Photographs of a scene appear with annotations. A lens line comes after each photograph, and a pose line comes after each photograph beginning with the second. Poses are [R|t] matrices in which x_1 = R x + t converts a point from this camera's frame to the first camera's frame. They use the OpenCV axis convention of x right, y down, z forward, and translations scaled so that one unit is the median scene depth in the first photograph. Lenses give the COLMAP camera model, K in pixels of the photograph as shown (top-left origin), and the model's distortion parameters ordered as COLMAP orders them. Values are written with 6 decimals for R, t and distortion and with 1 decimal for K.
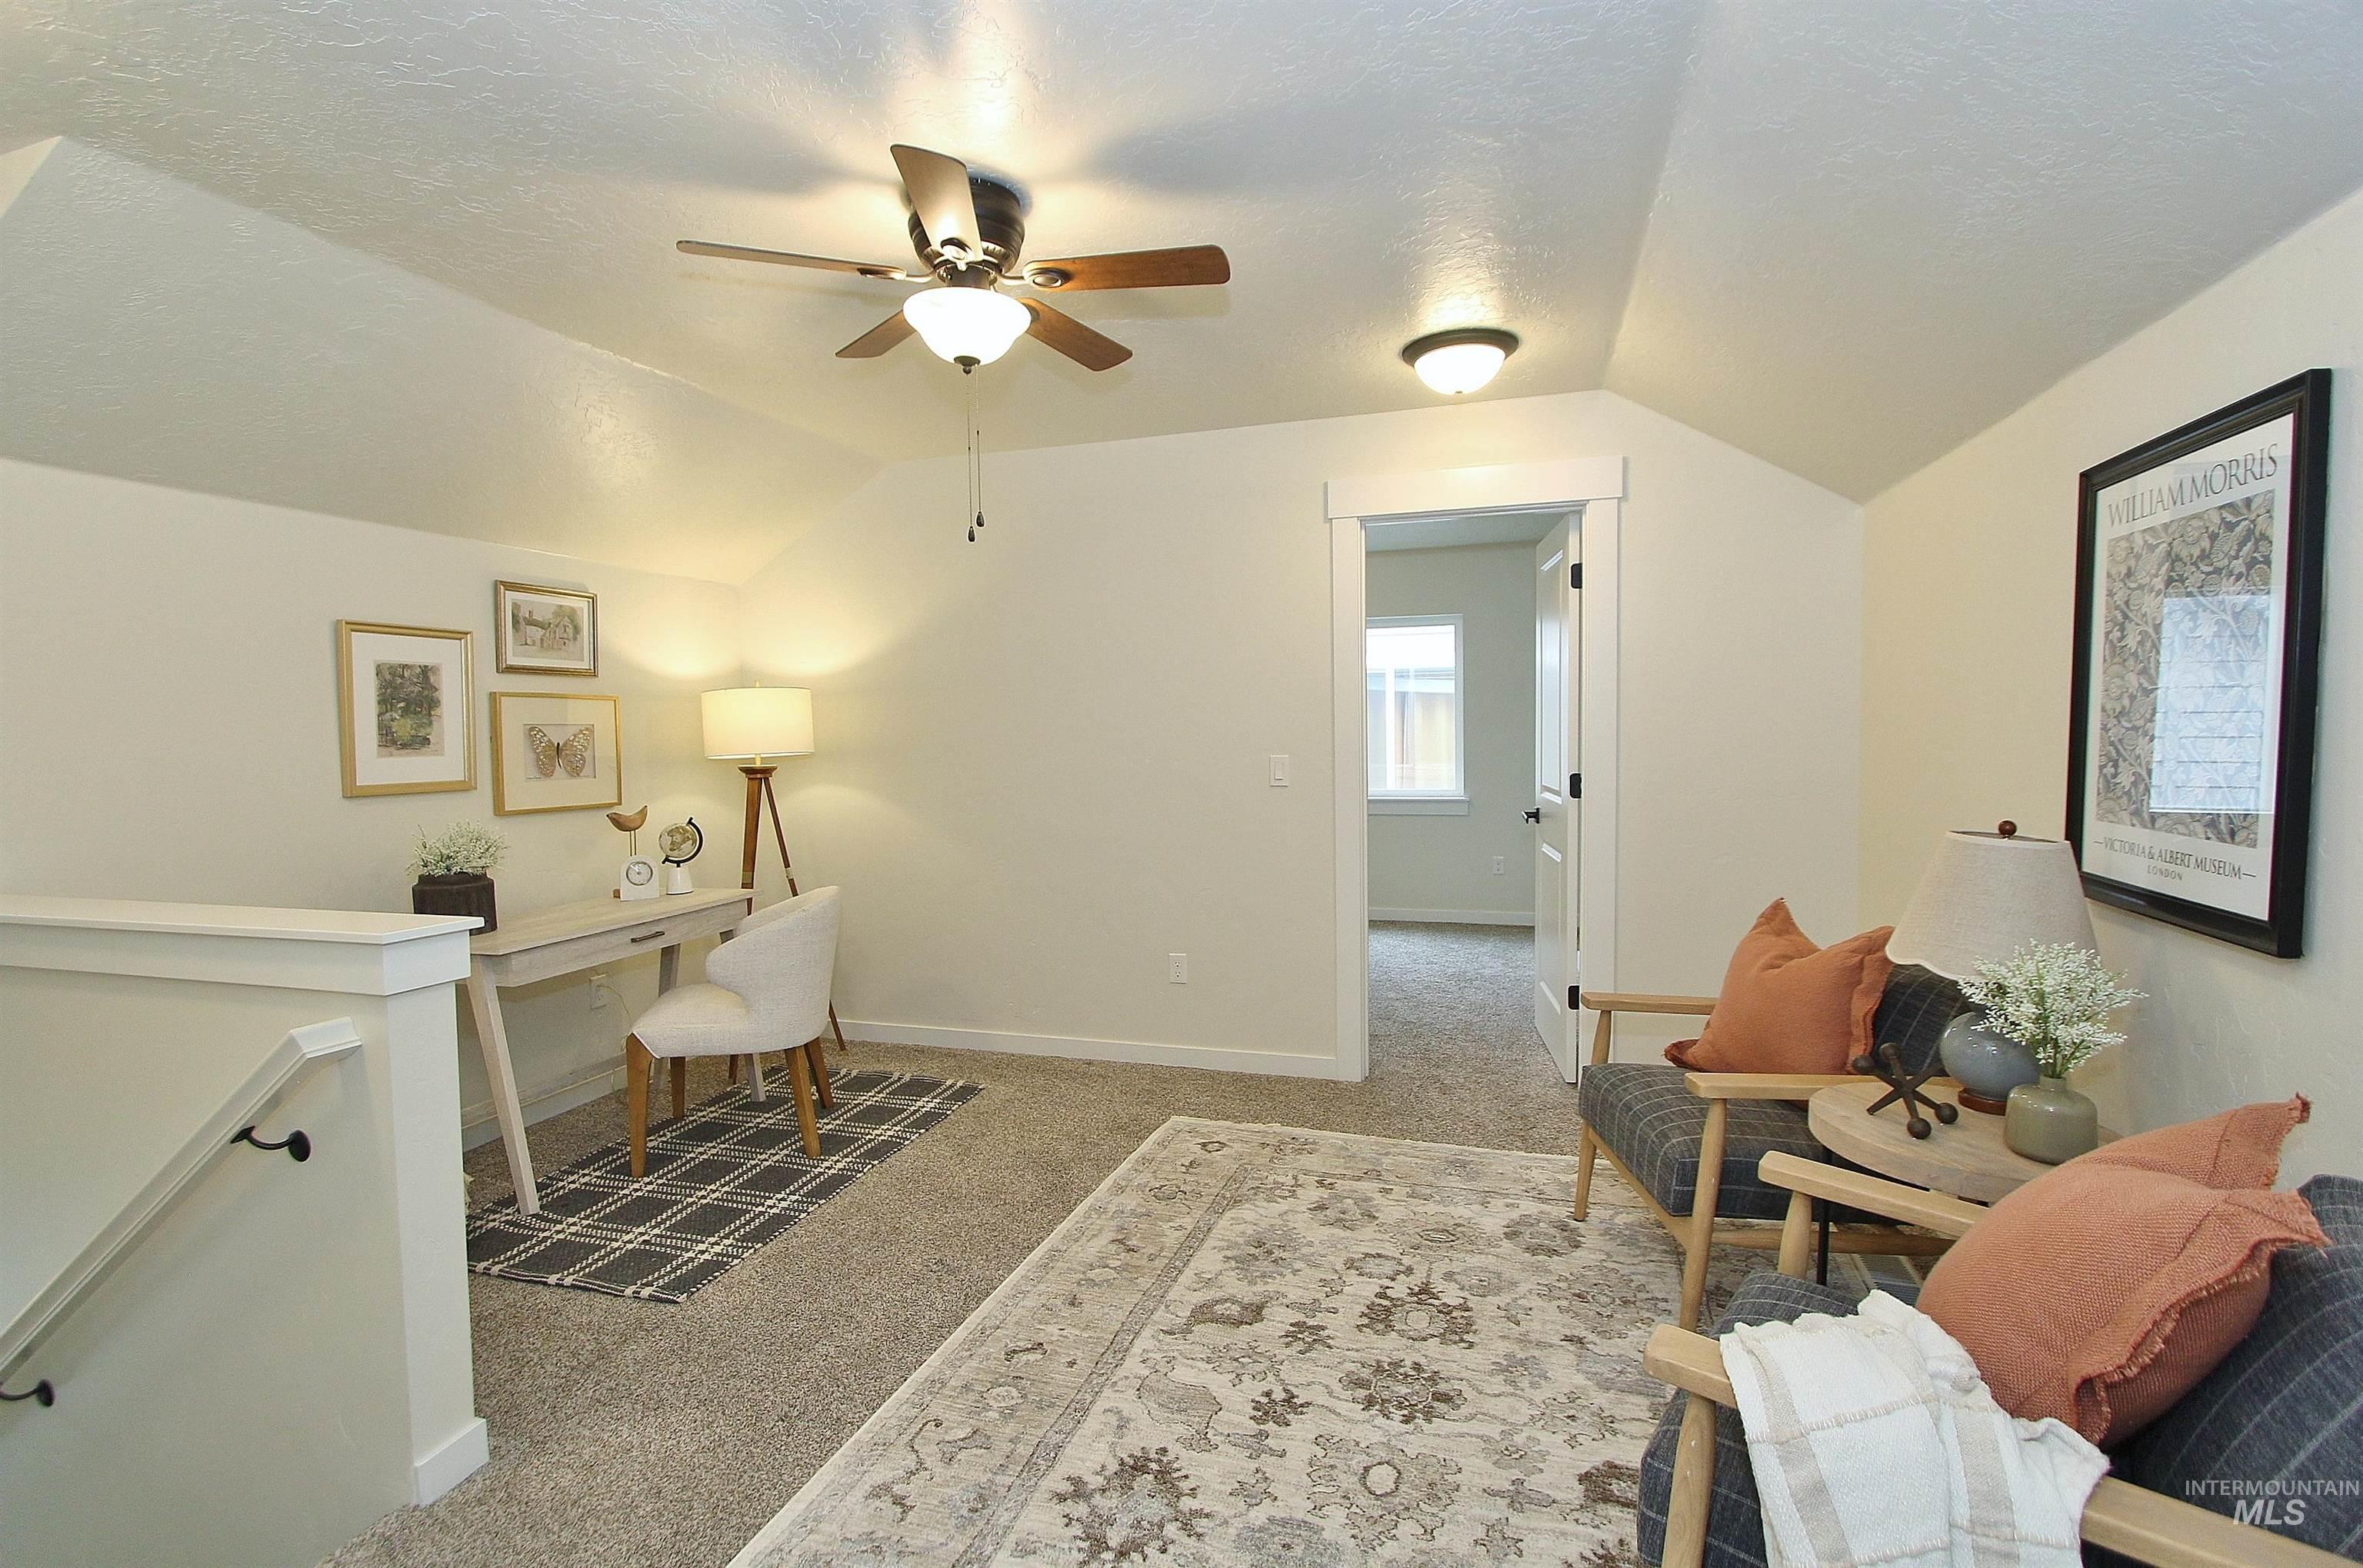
lens RADIAL K [[1088.1, 0, 1174.0], [0, 1088.1, 787.3], [0, 0, 1]] dist [-0.011077, 0.000408]
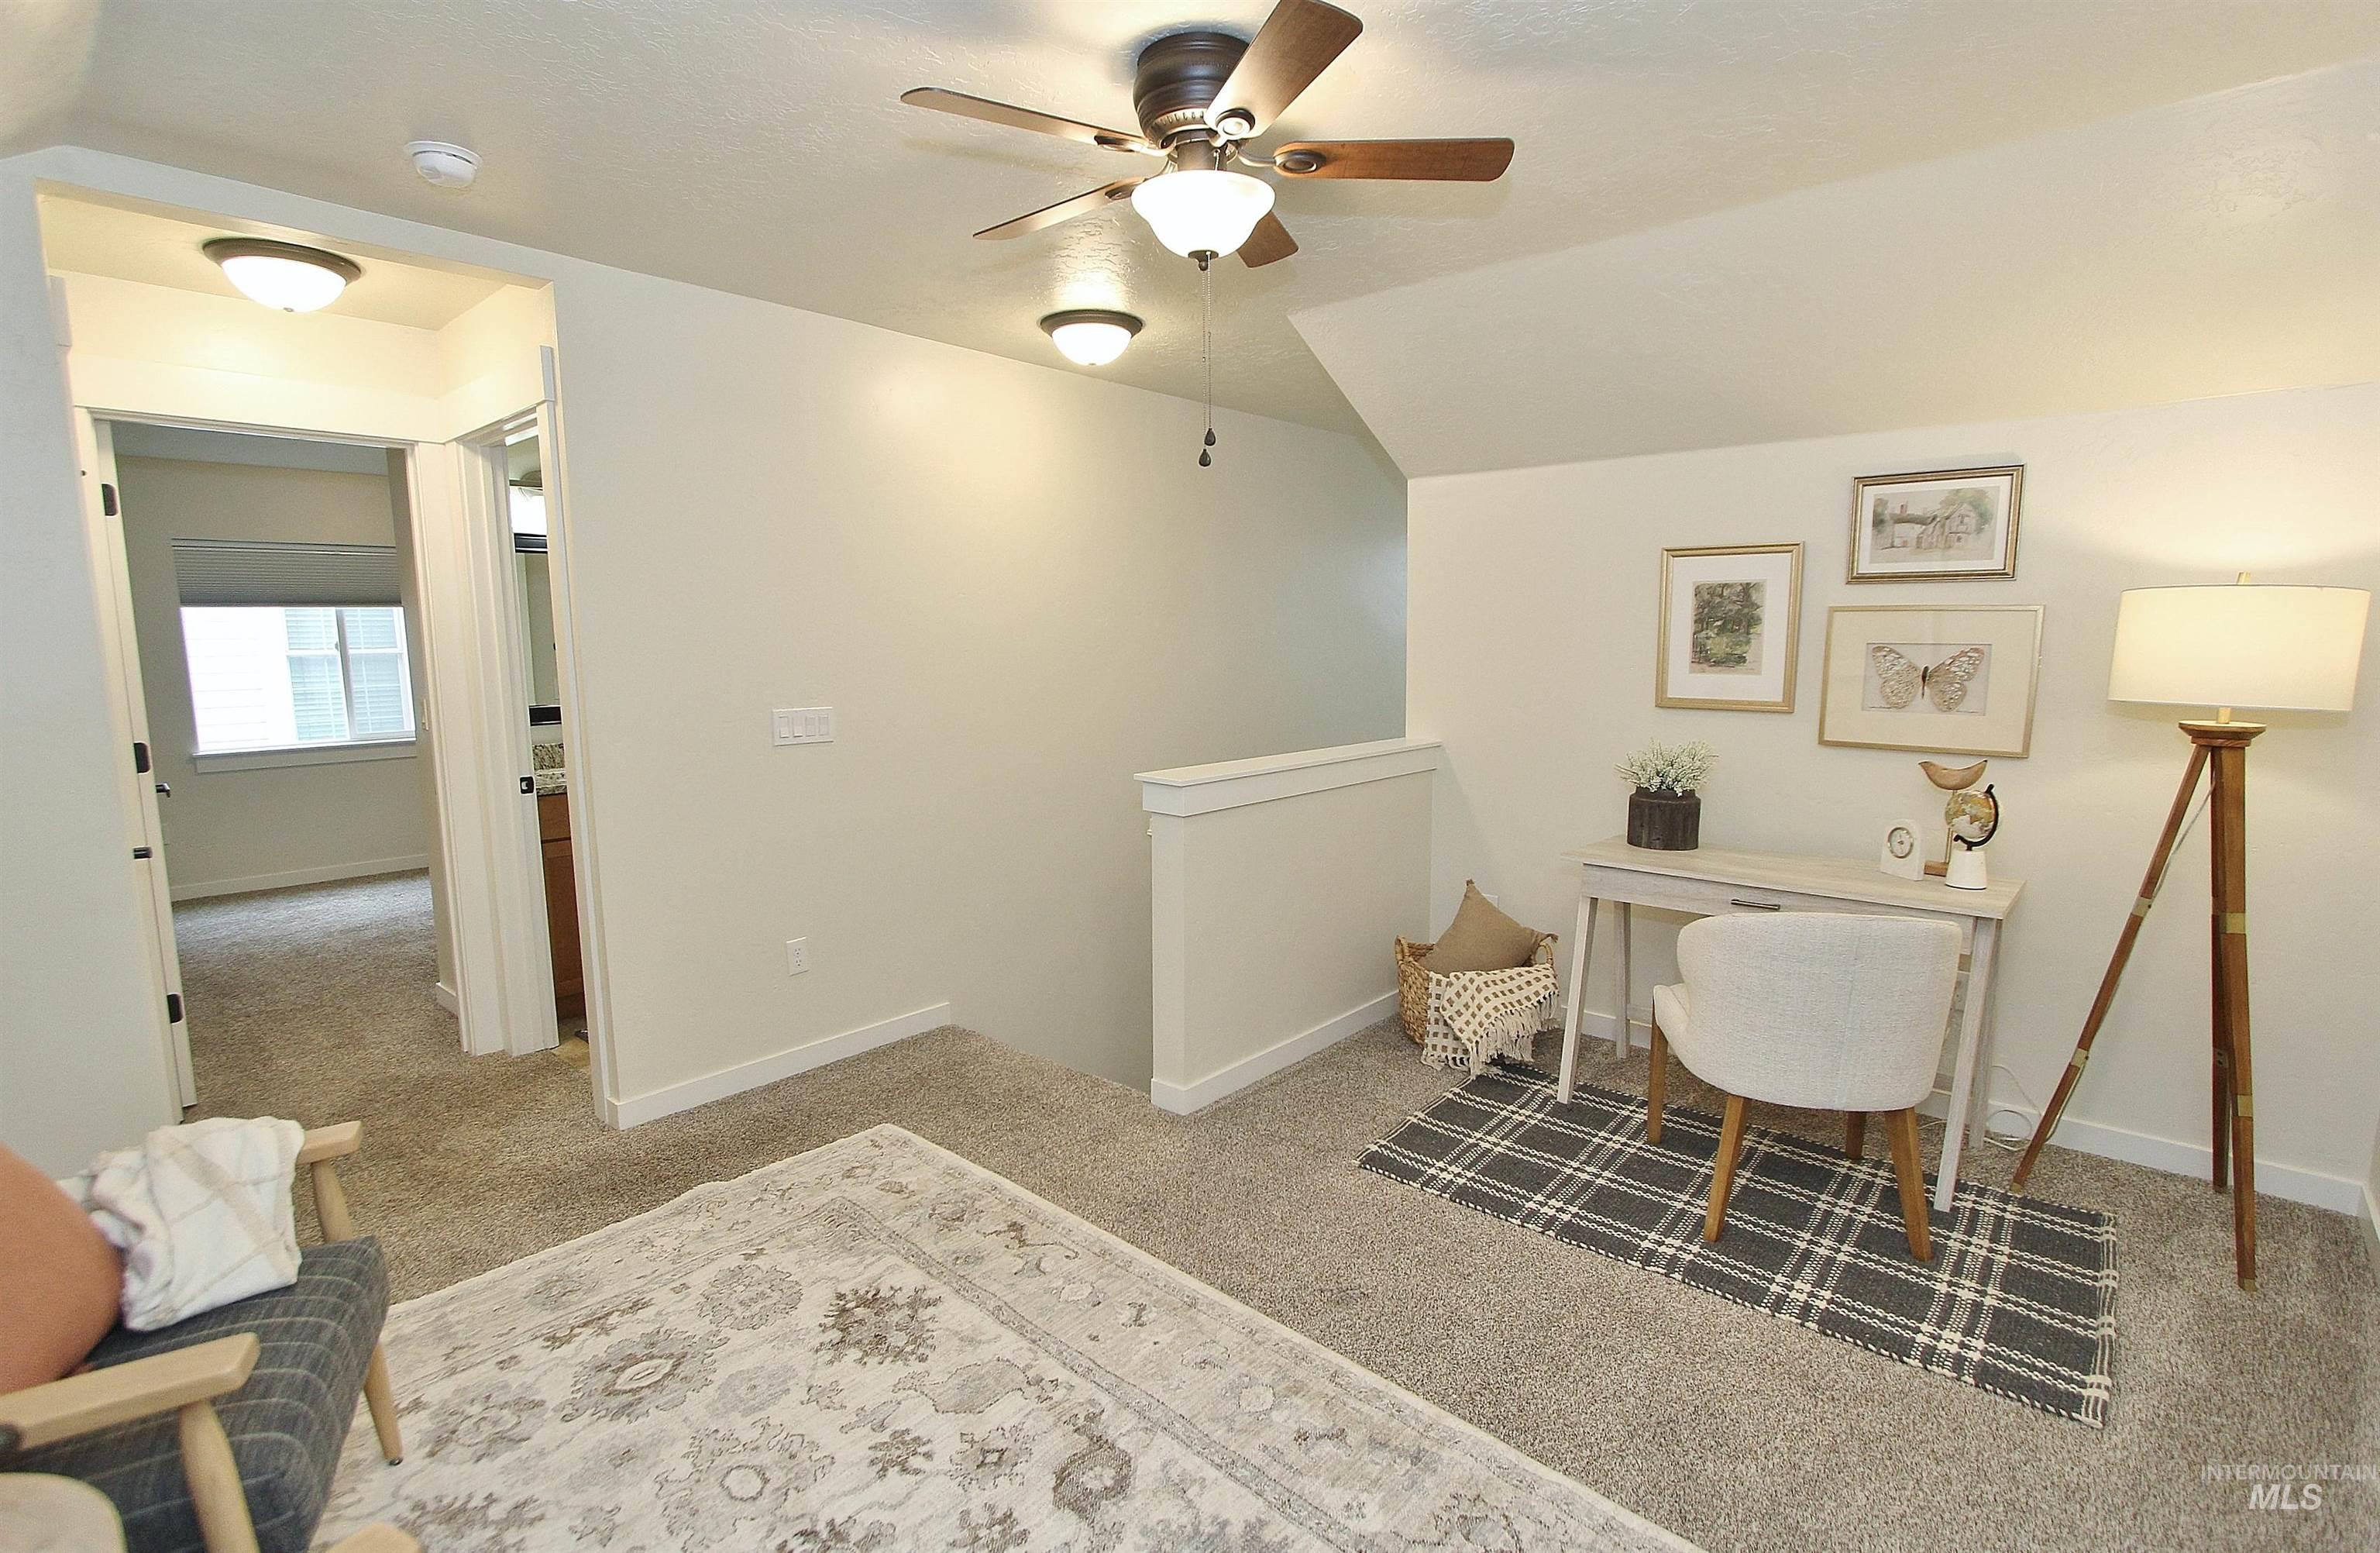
lens RADIAL K [[1131.9, 0, 1190.0], [0, 1131.9, 776.5], [0, 0, 1]] dist [-0.011651, -0.000178]
pose [[-0.413573, 0.135180, -0.900380, 0.492926], [-0.037095, 0.985594, 0.165013, -0.091876], [0.909715, 0.101644, -0.402601, 0.995913]]
